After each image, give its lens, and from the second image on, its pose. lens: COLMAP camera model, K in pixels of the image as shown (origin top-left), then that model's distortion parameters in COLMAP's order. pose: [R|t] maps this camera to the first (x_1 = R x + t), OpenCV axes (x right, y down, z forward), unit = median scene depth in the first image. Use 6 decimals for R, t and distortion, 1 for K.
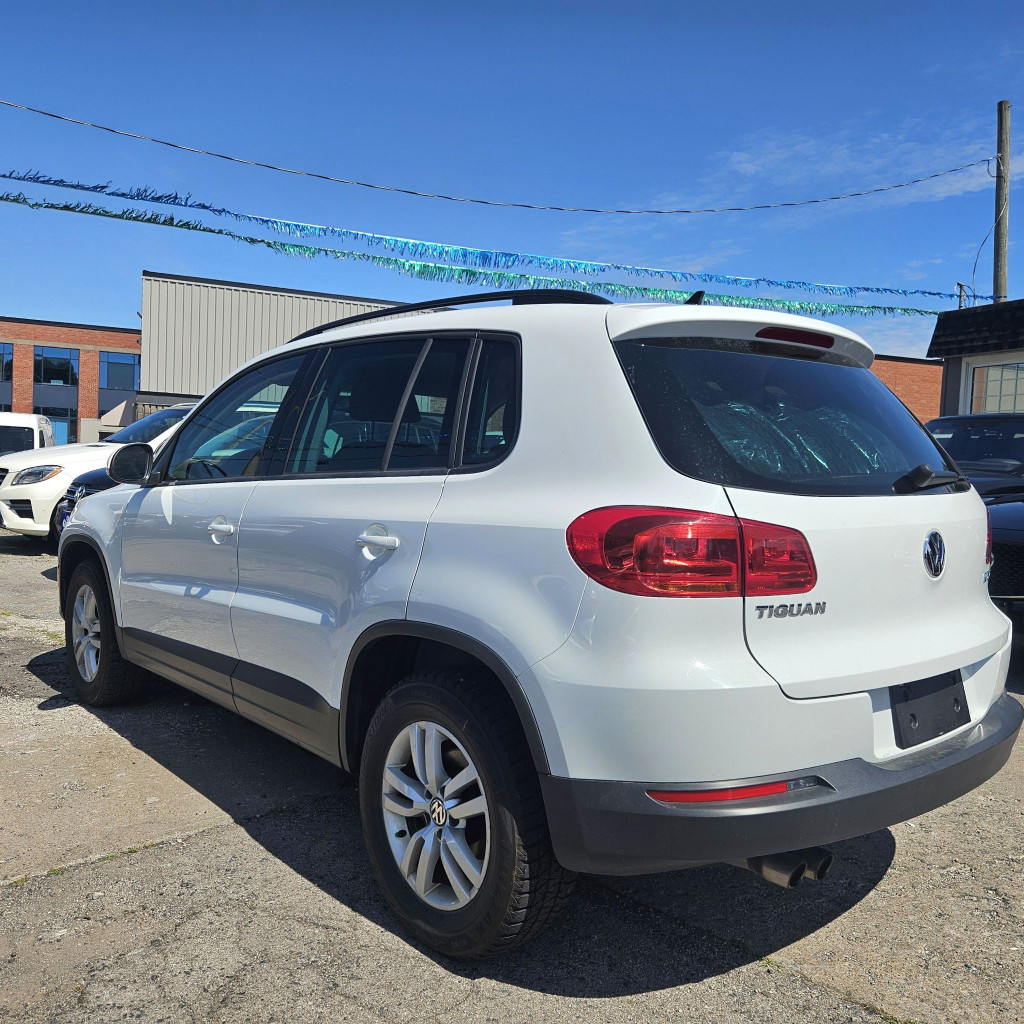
lens RADIAL K [[897.1, 0, 512.0], [0, 897.1, 512.0], [0, 0, 1]] dist [0.047484, -0.012167]
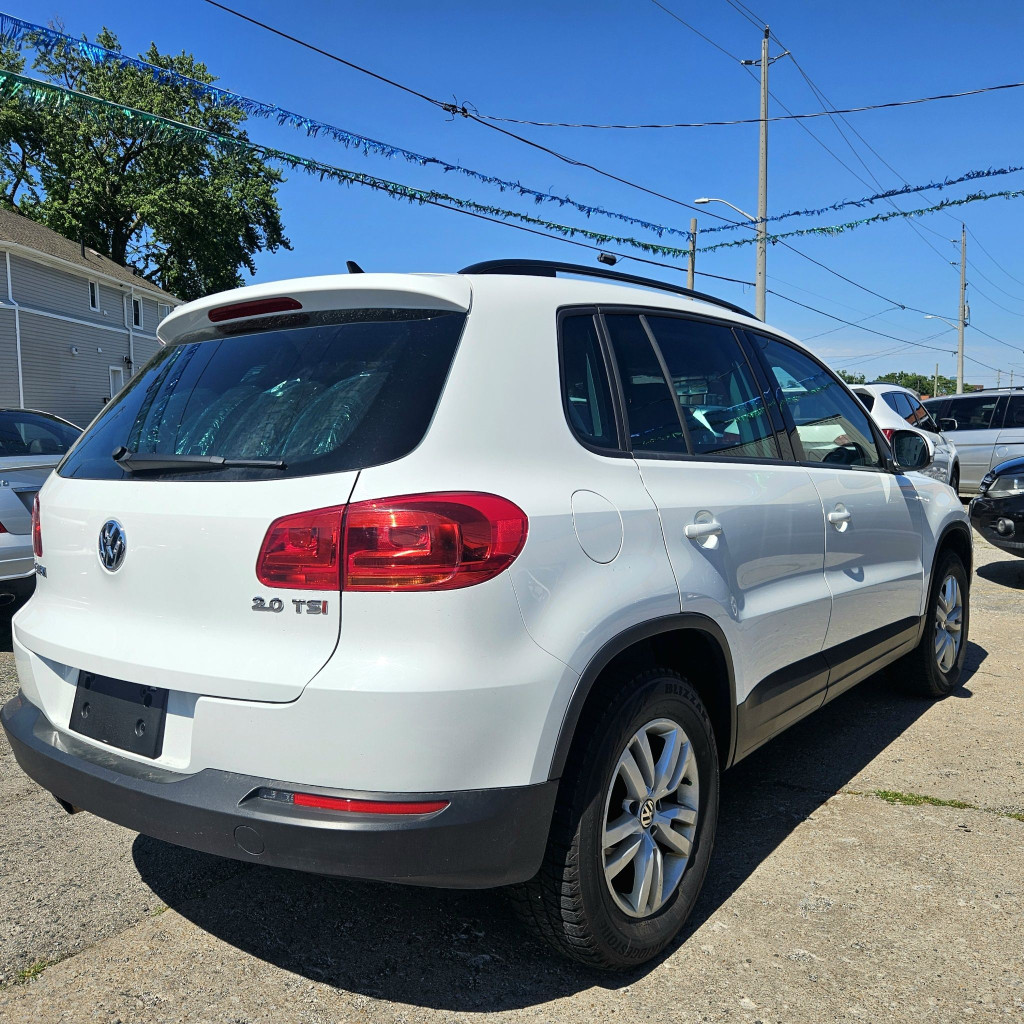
lens RADIAL K [[863.9, 0, 512.0], [0, 863.9, 512.0], [0, 0, 1]] dist [0.079170, -0.007895]
pose [[0.193361, 0.056354, -0.979508, 1.467235], [-0.039629, 0.997983, 0.049594, -0.047638], [0.980327, 0.029227, 0.195205, 1.274248]]
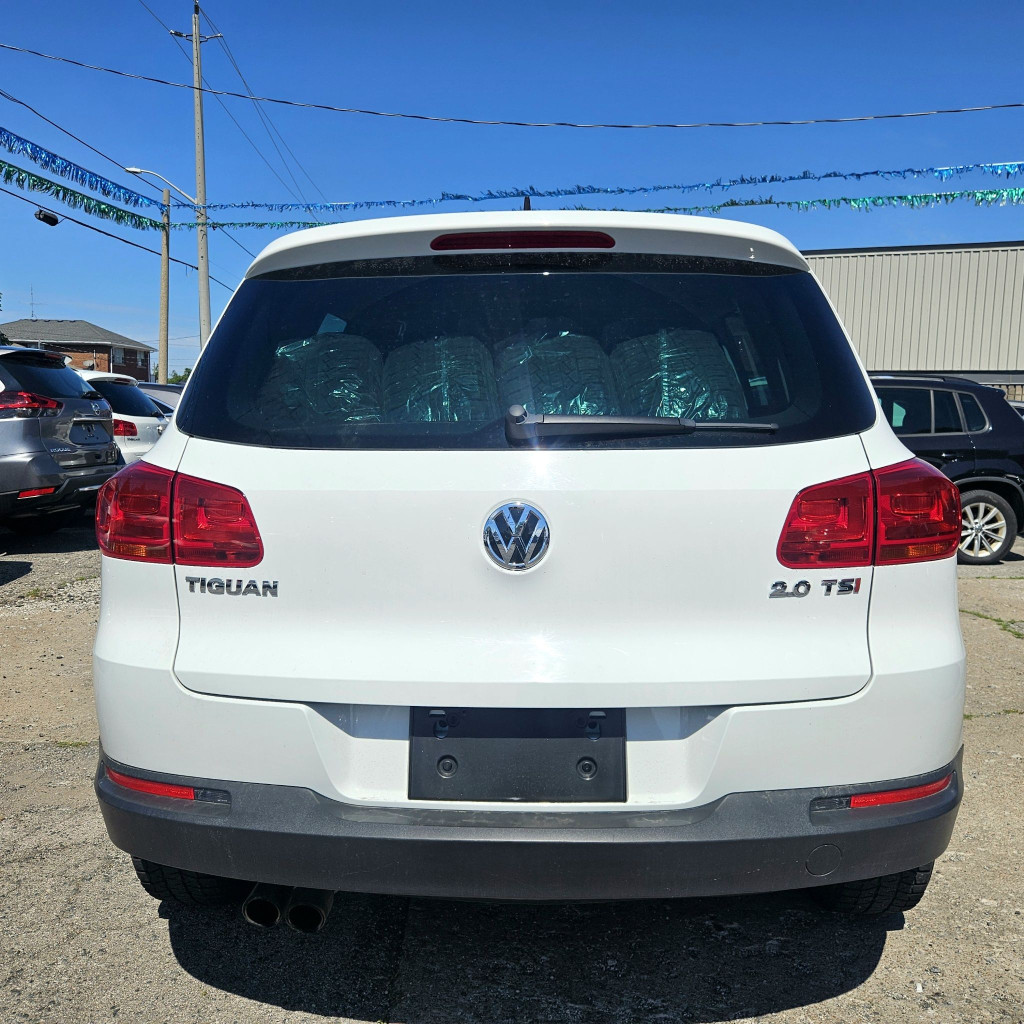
lens RADIAL K [[897.1, 0, 512.0], [0, 897.1, 512.0], [0, 0, 1]] dist [0.047484, -0.012167]
pose [[0.726851, 0.038357, -0.685723, 0.965623], [-0.023607, 0.999245, 0.030871, 0.008405], [0.686389, -0.006251, 0.727208, 0.529062]]
